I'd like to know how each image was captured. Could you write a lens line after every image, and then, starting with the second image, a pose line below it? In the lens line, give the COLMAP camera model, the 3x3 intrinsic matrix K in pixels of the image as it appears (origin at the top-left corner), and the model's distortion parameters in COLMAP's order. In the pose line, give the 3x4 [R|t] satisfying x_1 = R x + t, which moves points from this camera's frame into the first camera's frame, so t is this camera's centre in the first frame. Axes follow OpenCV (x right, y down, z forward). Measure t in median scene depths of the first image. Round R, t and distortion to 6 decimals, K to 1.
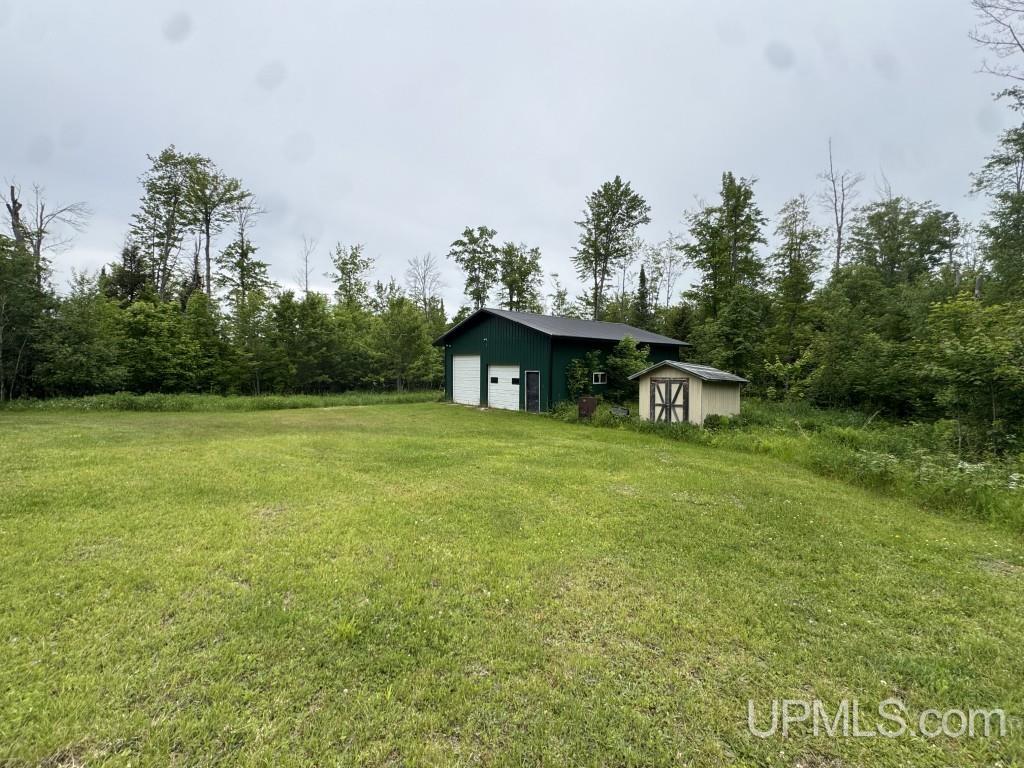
lens RADIAL K [[404.5, 0, 517.6], [0, 404.5, 368.0], [0, 0, 1]] dist [-0.012155, -0.000210]
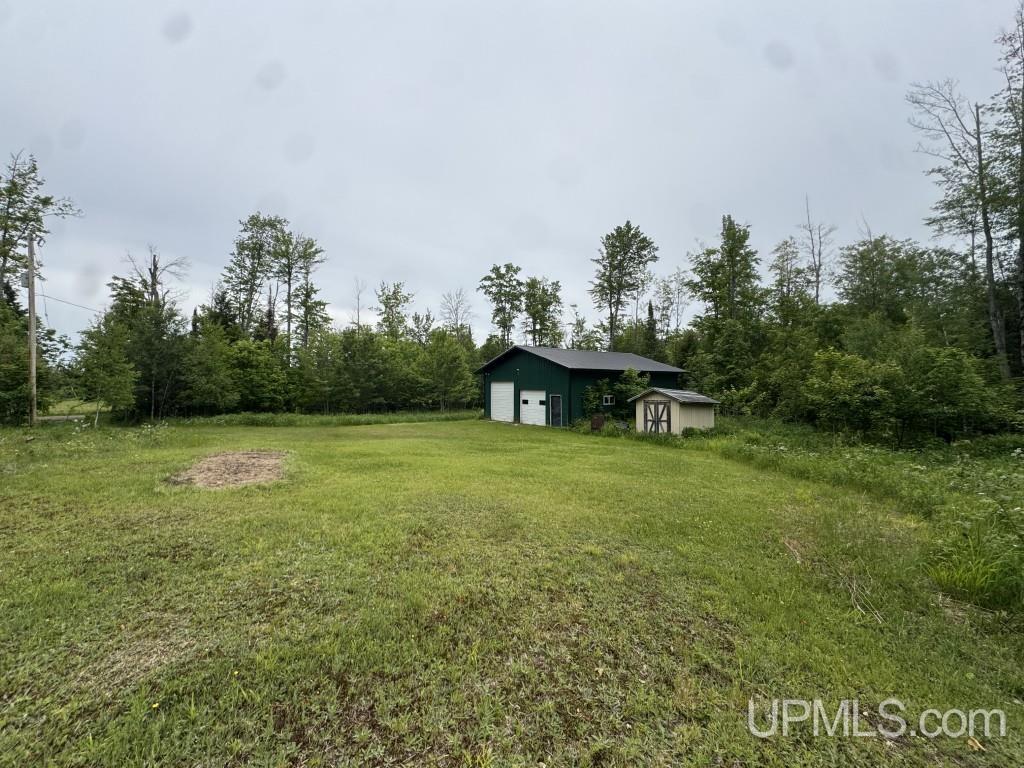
lens RADIAL K [[404.5, 0, 512.8], [0, 404.5, 385.0], [0, 0, 1]] dist [-0.012155, -0.000210]
pose [[0.998076, -0.006629, -0.061645, -0.012137], [0.006317, 0.999966, -0.005255, -0.010801], [0.061678, 0.004856, 0.998084, -0.178878]]
